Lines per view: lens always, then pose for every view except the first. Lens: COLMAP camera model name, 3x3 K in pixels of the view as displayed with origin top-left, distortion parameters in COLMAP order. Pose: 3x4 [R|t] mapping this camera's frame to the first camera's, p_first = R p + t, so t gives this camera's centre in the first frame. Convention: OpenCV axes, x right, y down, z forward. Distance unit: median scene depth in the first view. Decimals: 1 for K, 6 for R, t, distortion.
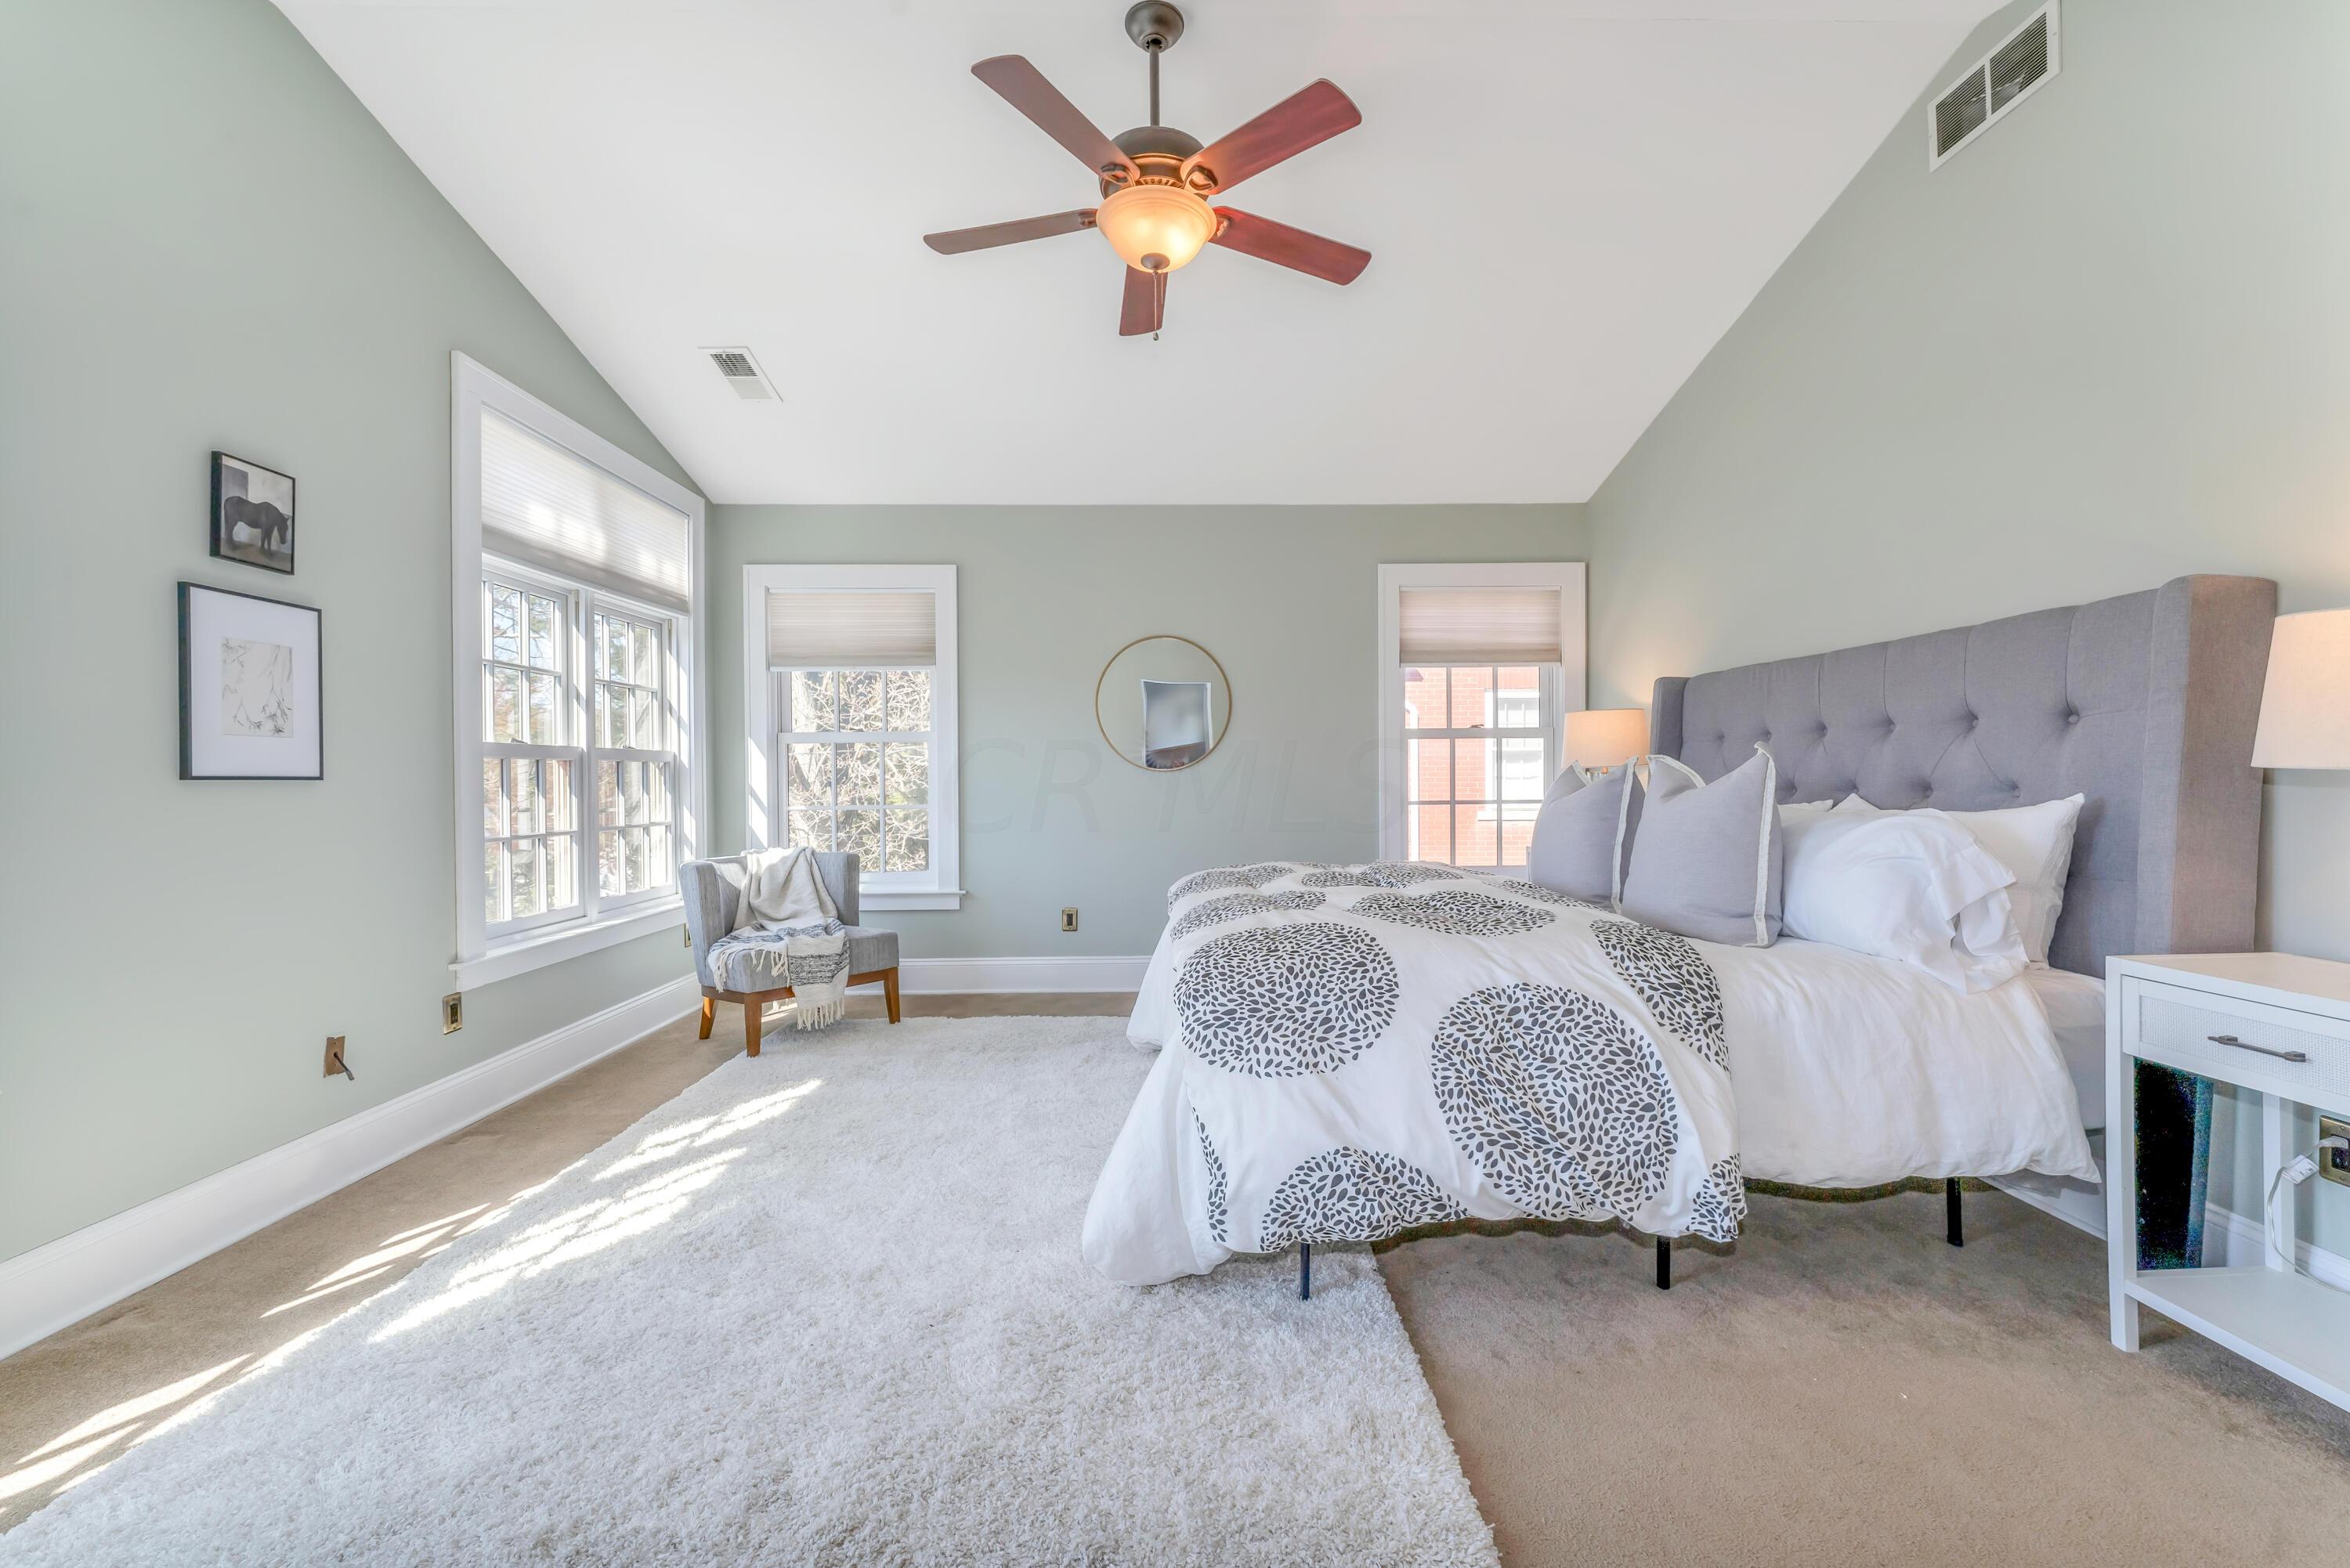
lens RADIAL K [[979.2, 0, 1185.8], [0, 979.2, 788.3], [0, 0, 1]] dist [-0.001294, 0.000019]
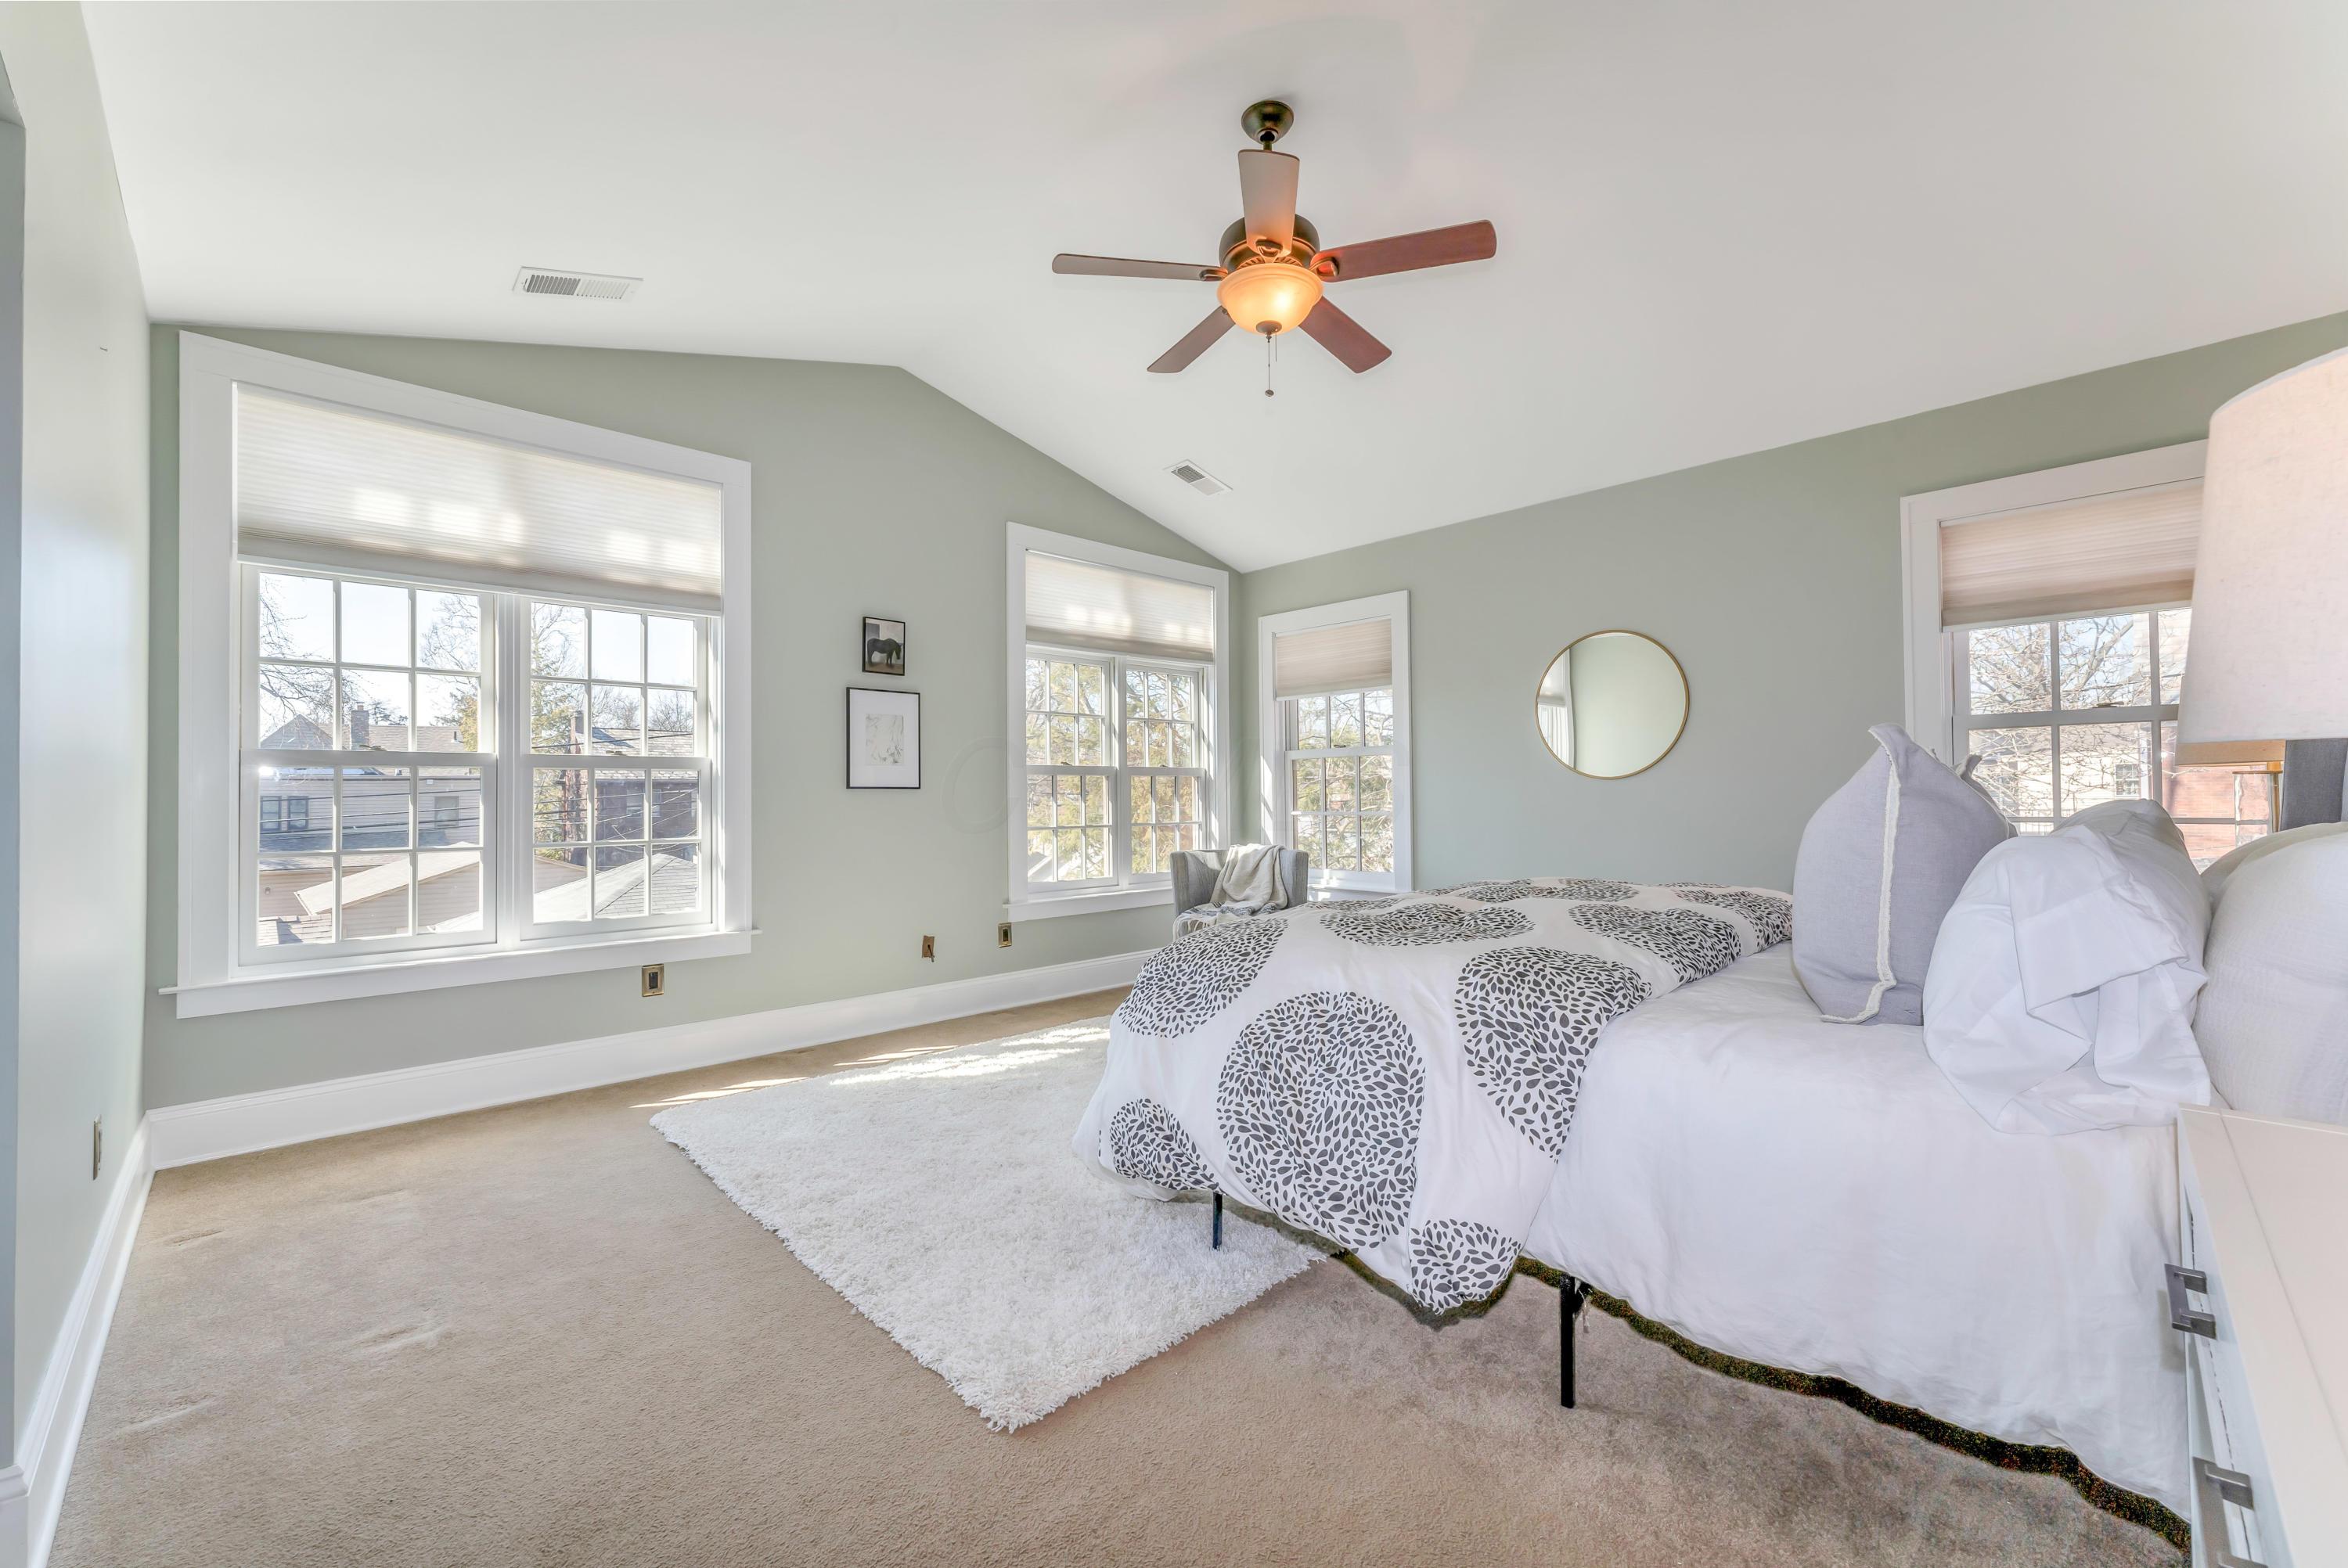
lens RADIAL K [[962.8, 0, 1164.2], [0, 962.8, 792.3], [0, 0, 1]] dist [-0.000675, 0.000024]
pose [[0.662514, -0.001946, -0.749047, 0.709214], [-0.004297, 0.999970, -0.006399, 0.006170], [0.749037, 0.007458, 0.662486, 0.174690]]
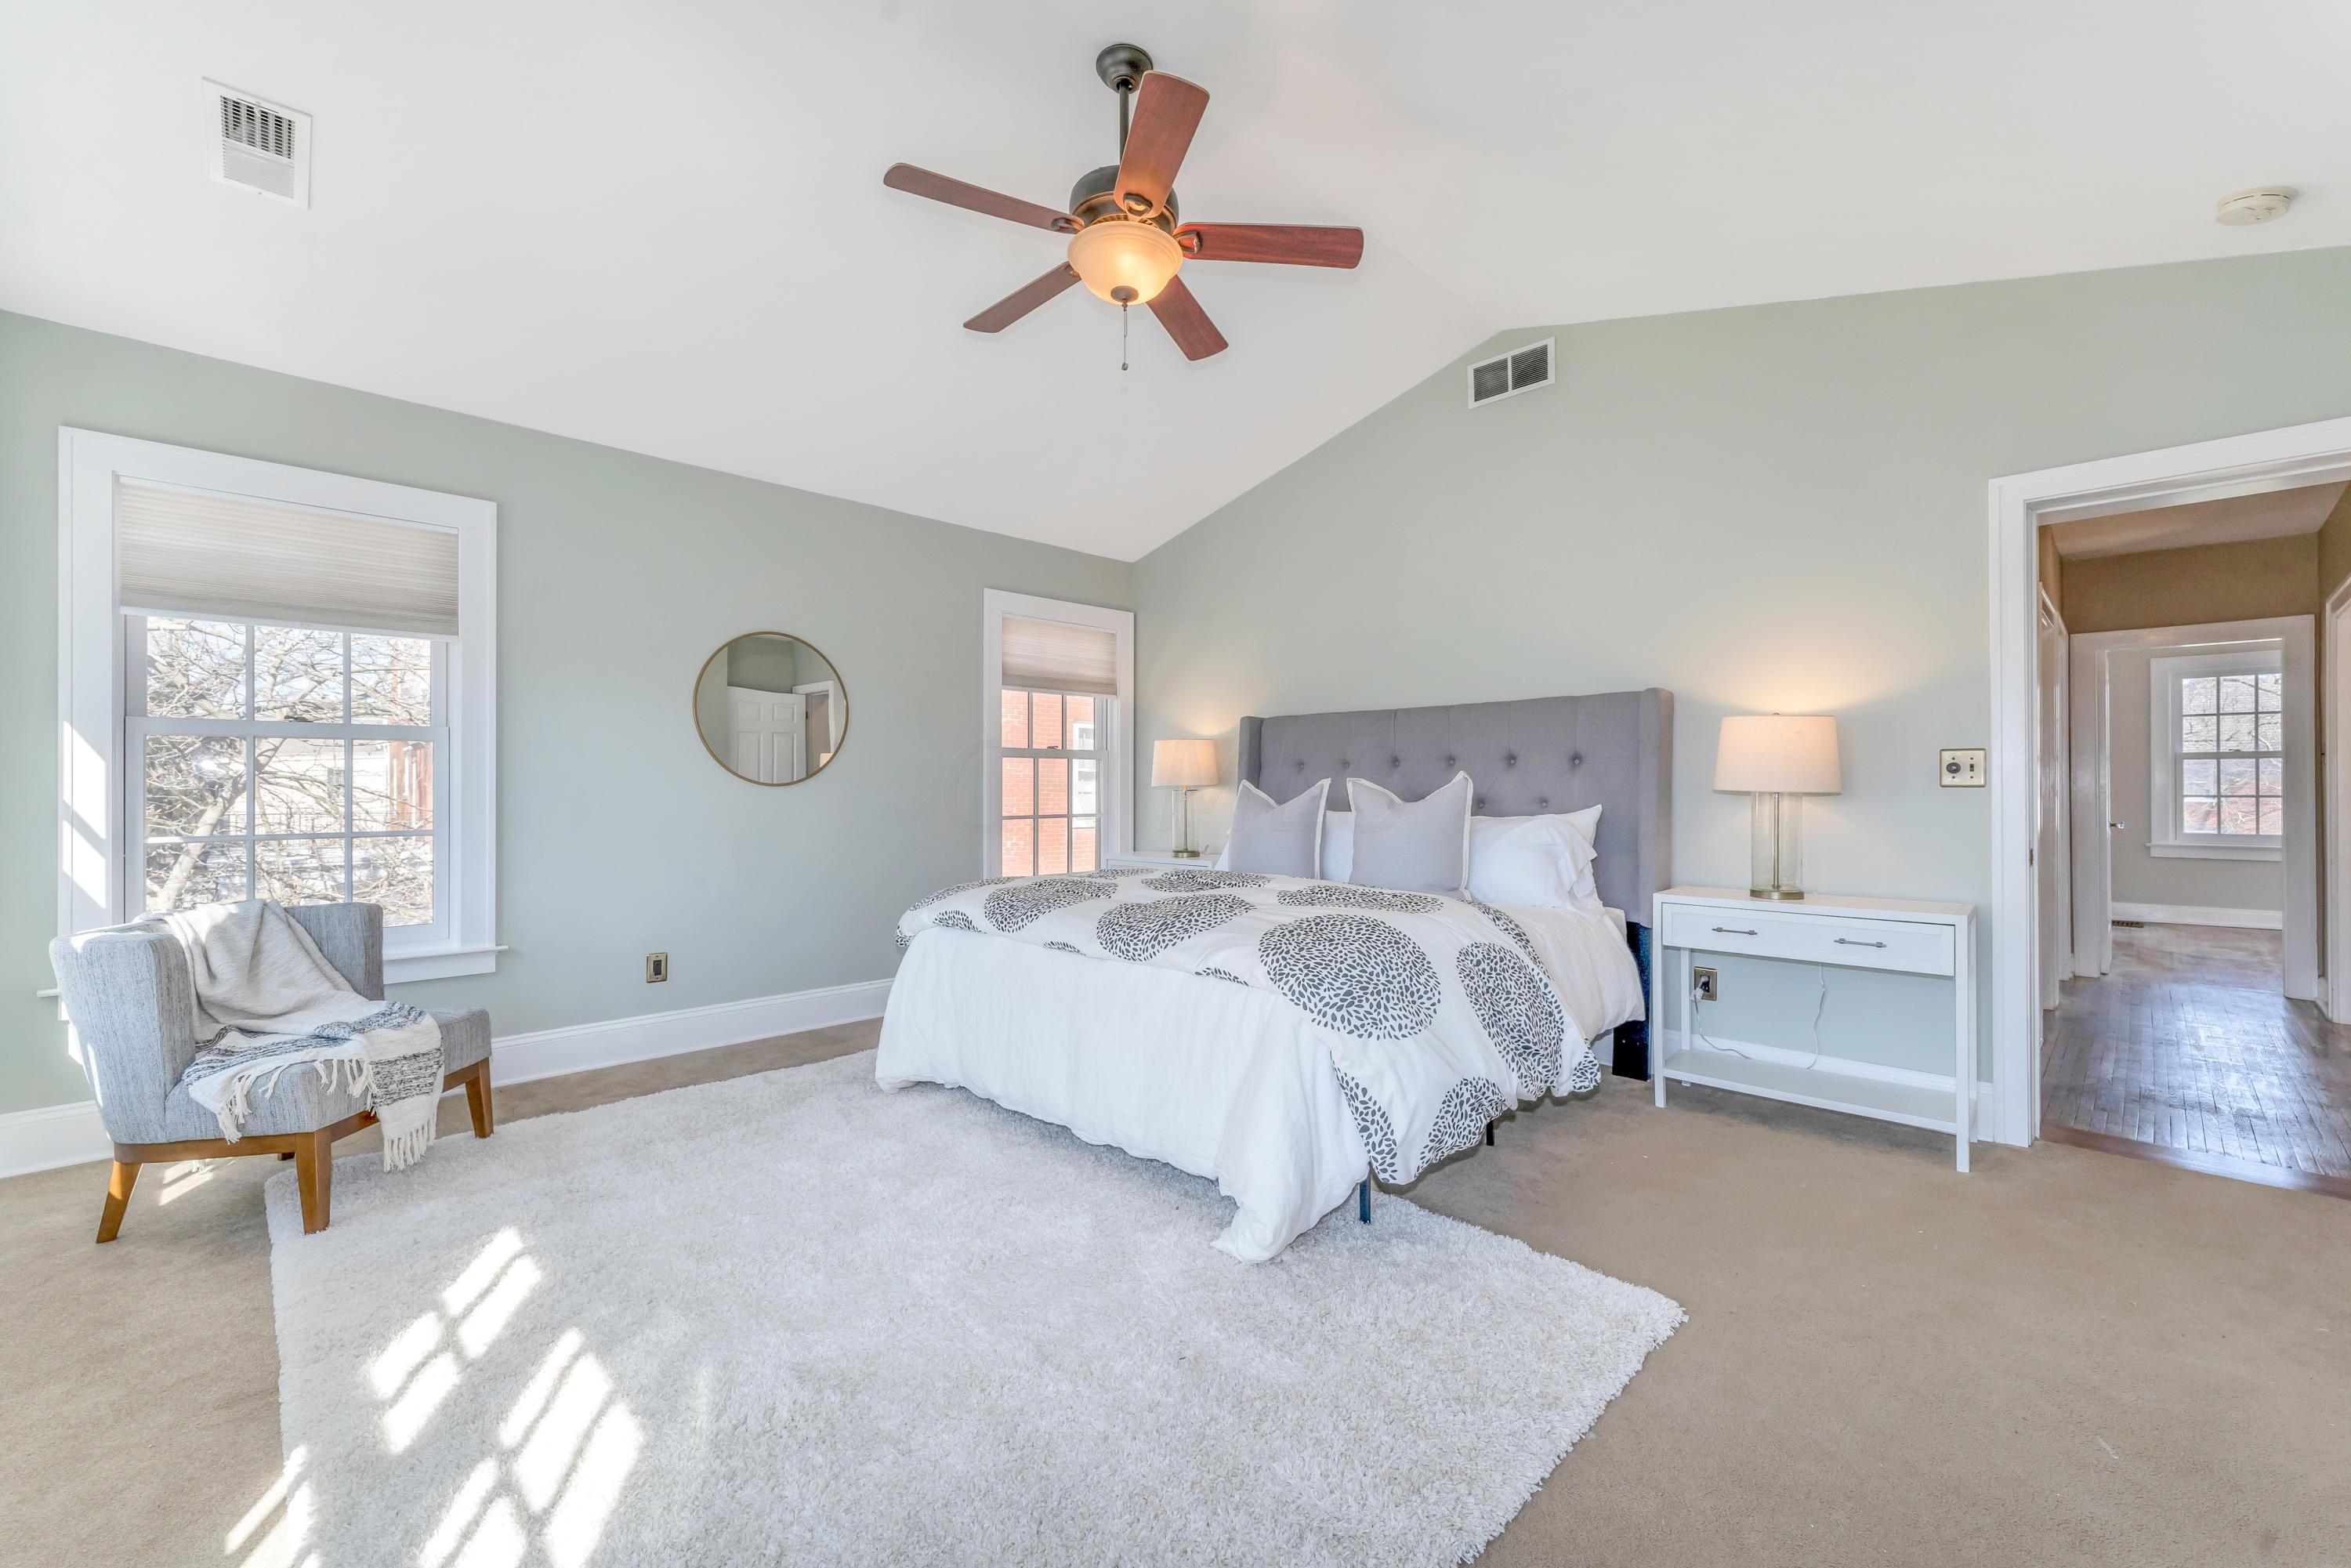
lens RADIAL K [[959.2, 0, 1201.5], [0, 959.2, 789.3], [0, 0, 1]] dist [-0.000185, 0.000068]
pose [[0.718223, 0.007081, 0.695777, -0.651712], [0.004243, 0.999885, -0.014556, -0.000096], [-0.695800, 0.013406, 0.718110, 0.214767]]
